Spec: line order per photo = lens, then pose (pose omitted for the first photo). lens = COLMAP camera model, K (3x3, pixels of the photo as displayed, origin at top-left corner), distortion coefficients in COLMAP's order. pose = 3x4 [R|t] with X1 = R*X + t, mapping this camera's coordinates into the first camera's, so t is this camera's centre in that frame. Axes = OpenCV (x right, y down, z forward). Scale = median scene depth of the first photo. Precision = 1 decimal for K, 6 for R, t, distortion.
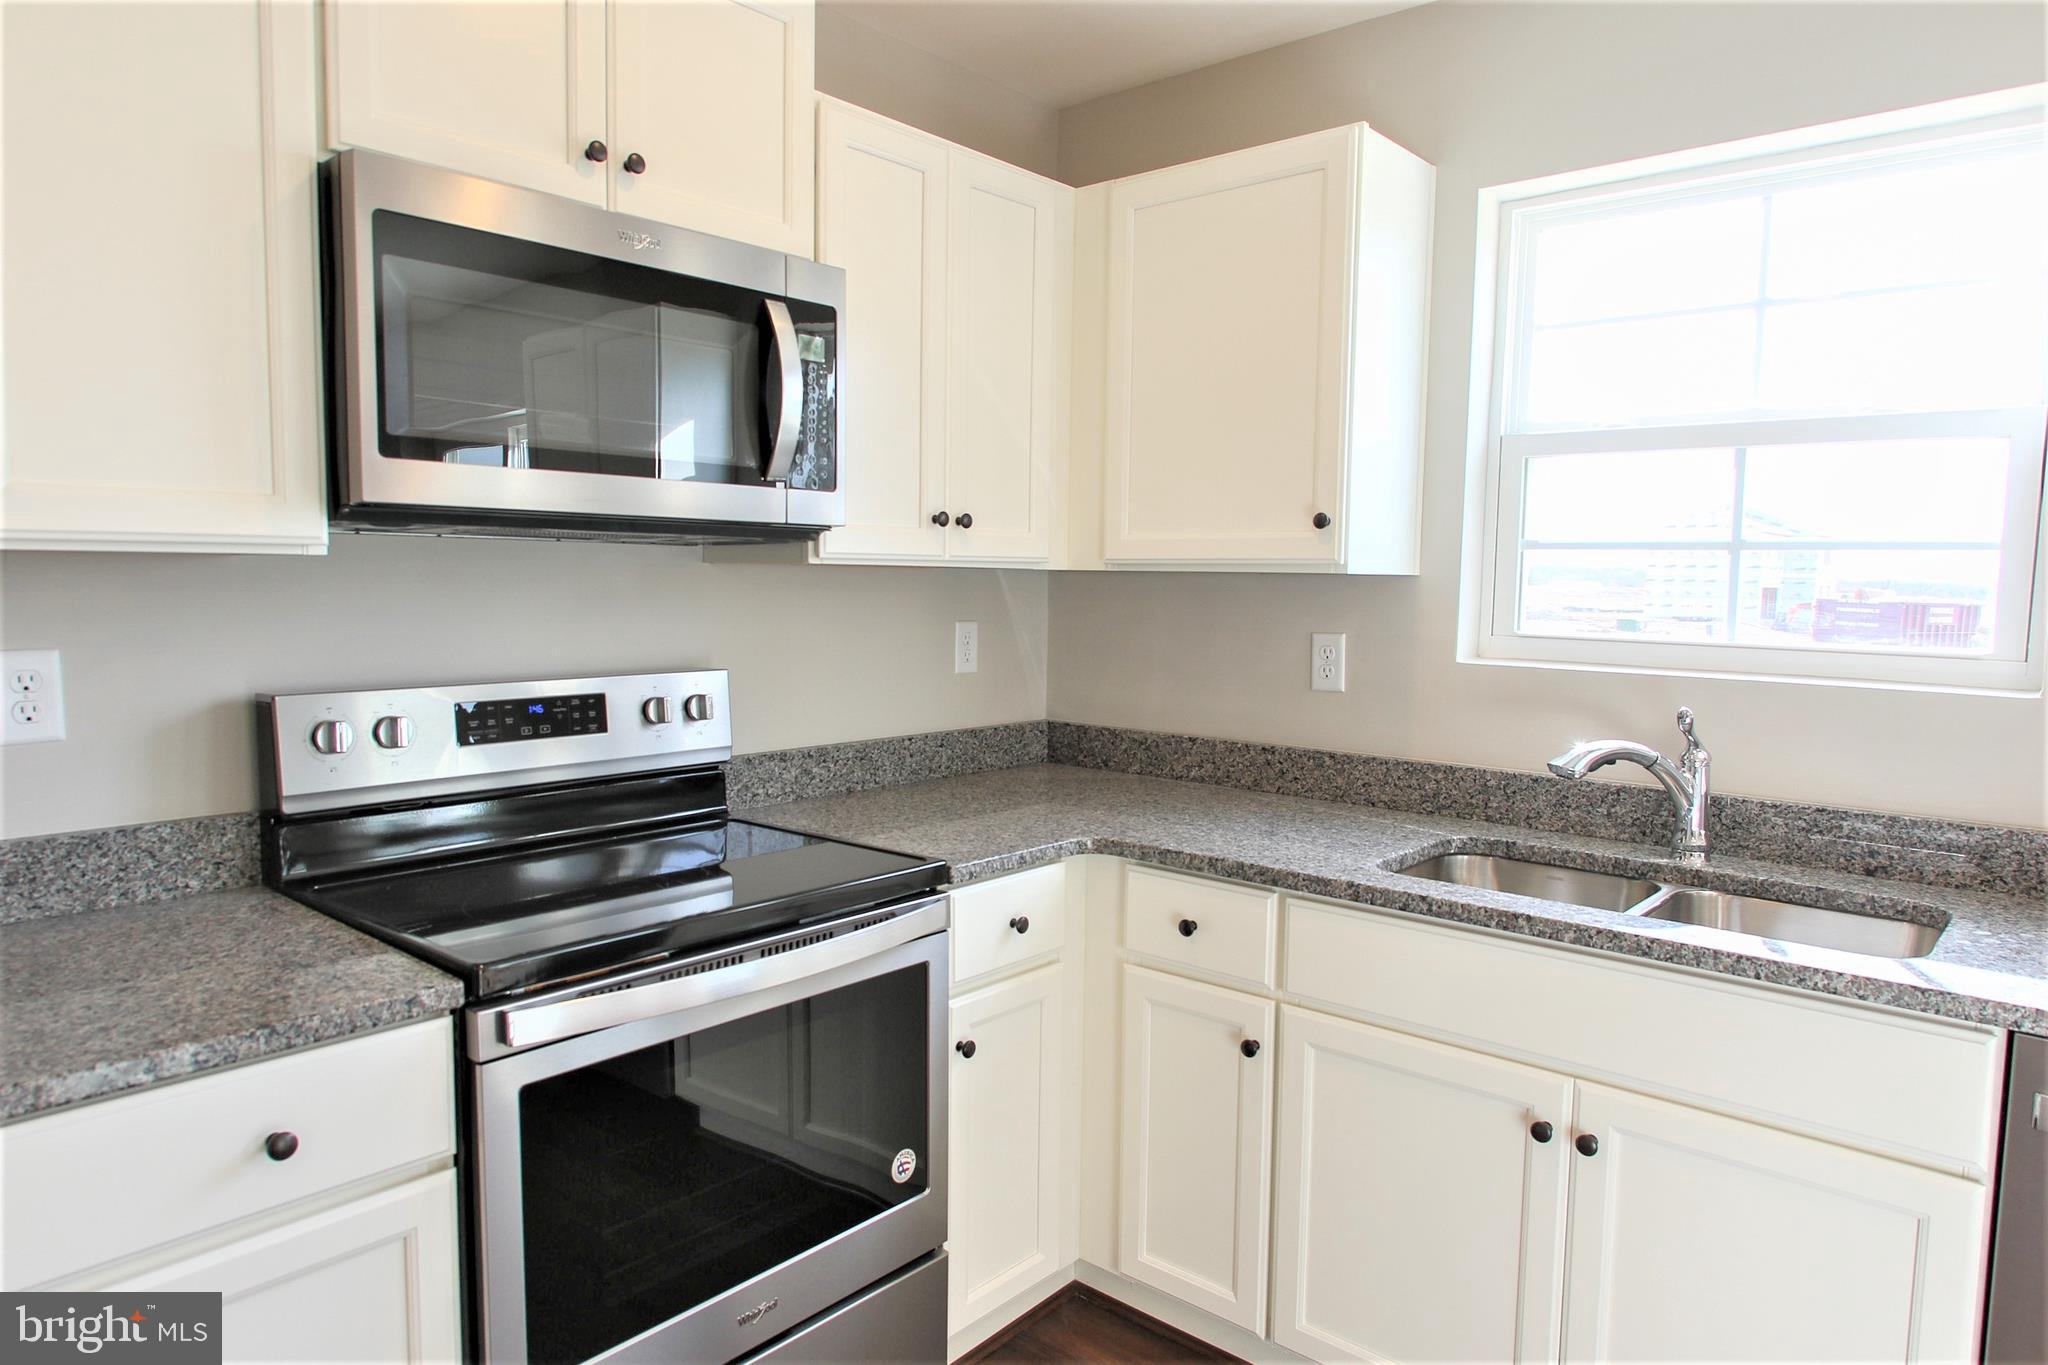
lens RADIAL K [[1287.4, 0, 1024.5], [0, 1287.4, 692.5], [0, 0, 1]] dist [-0.001624, -0.002320]
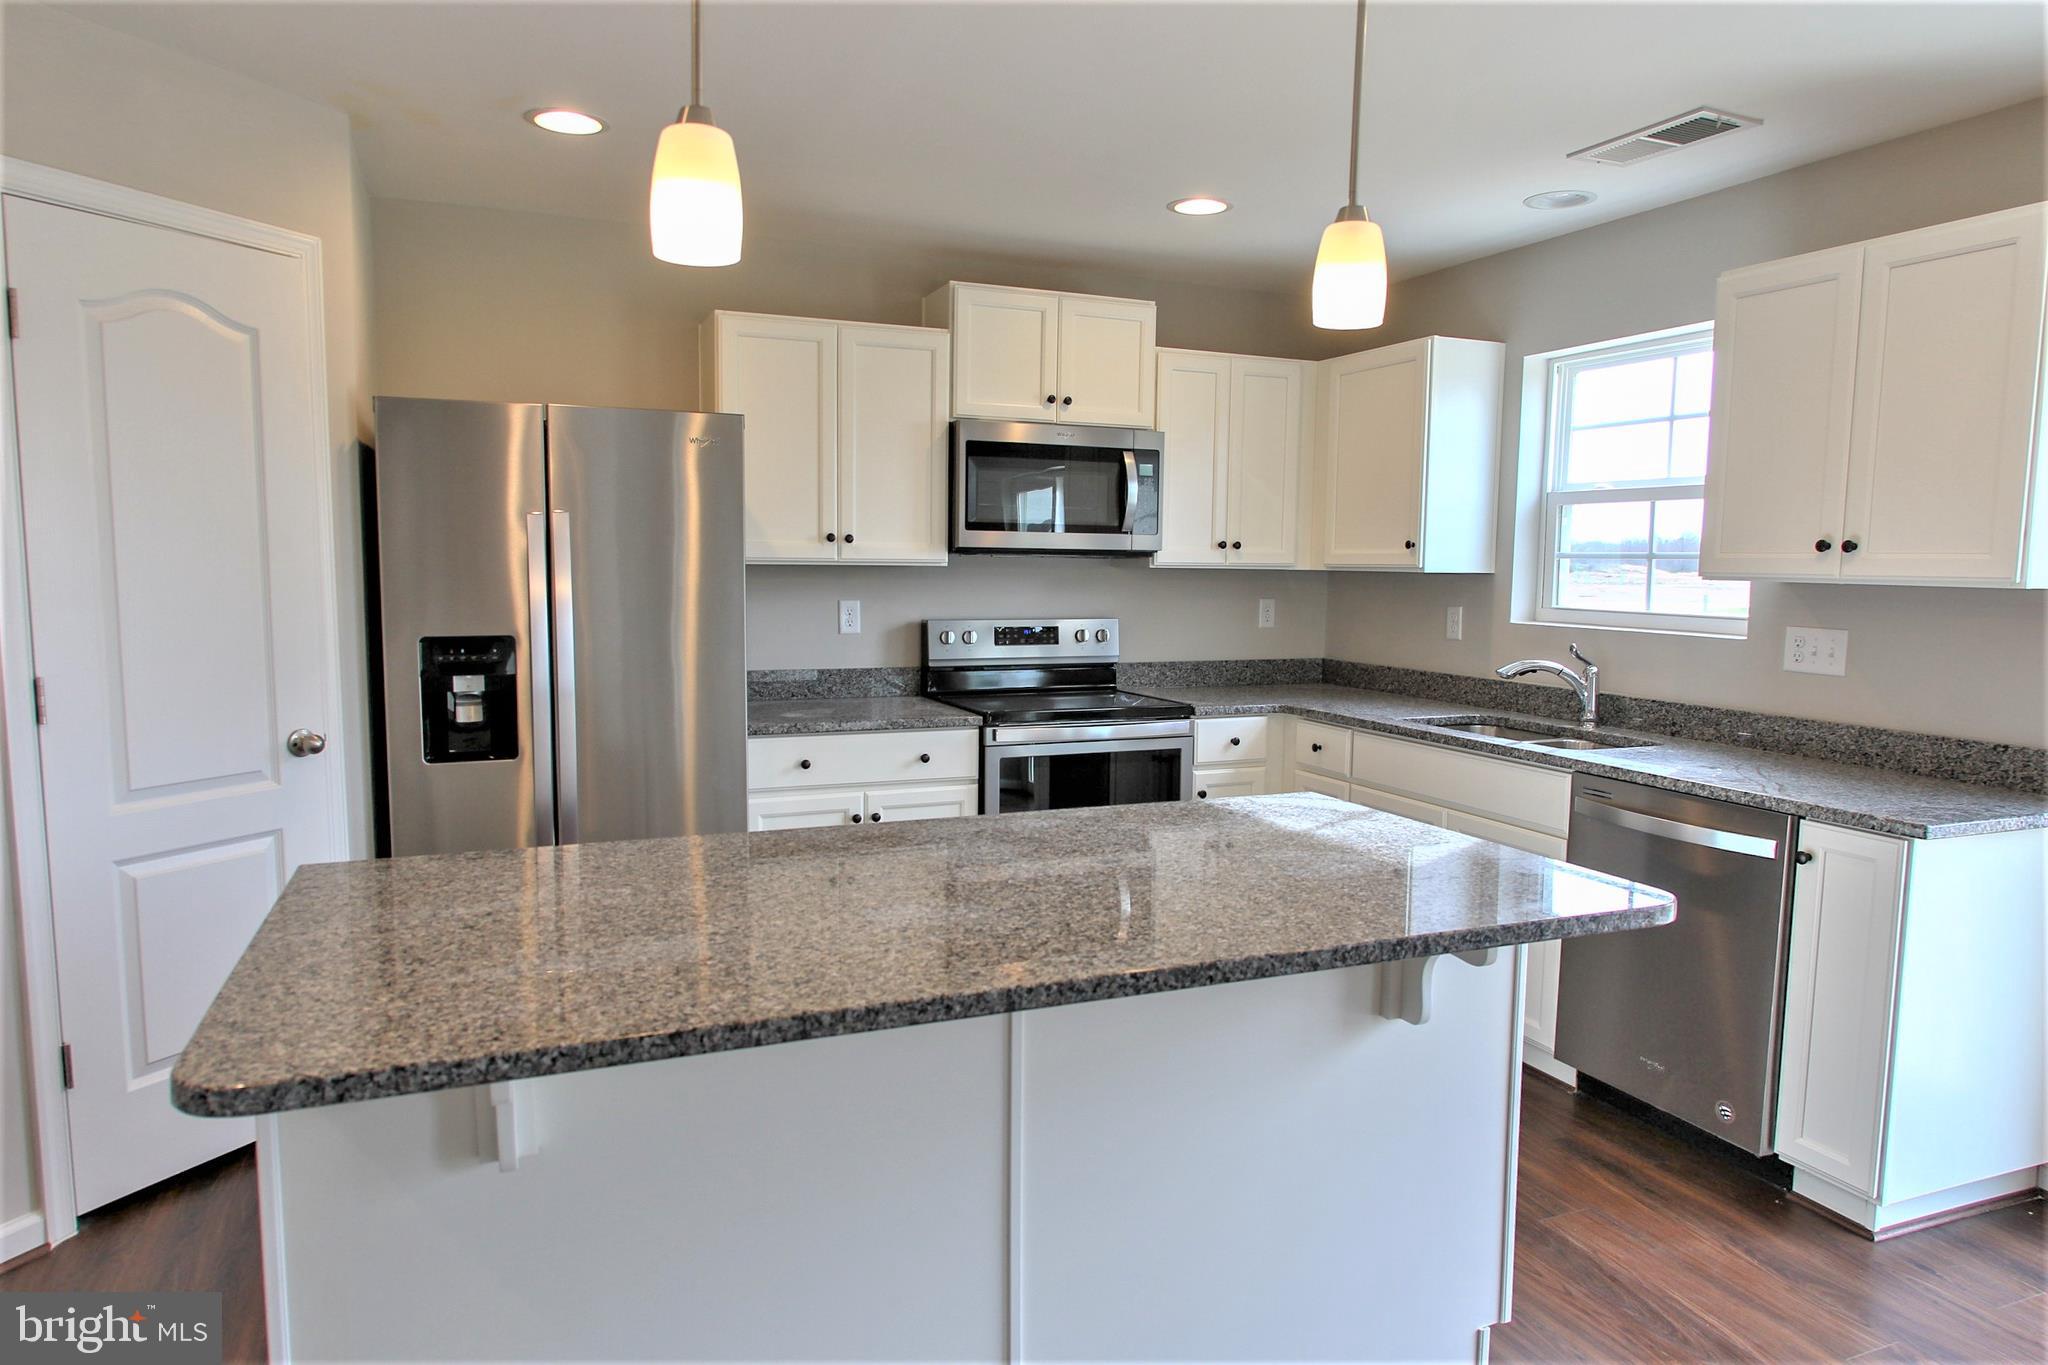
lens RADIAL K [[1287.4, 0, 1022.3], [0, 1287.4, 684.9], [0, 0, 1]] dist [-0.001624, -0.002320]
pose [[0.898961, 0.038437, -0.436338, 0.610501], [-0.038818, 0.999214, 0.008045, 0.088782], [0.436304, 0.009706, 0.899747, -1.053383]]
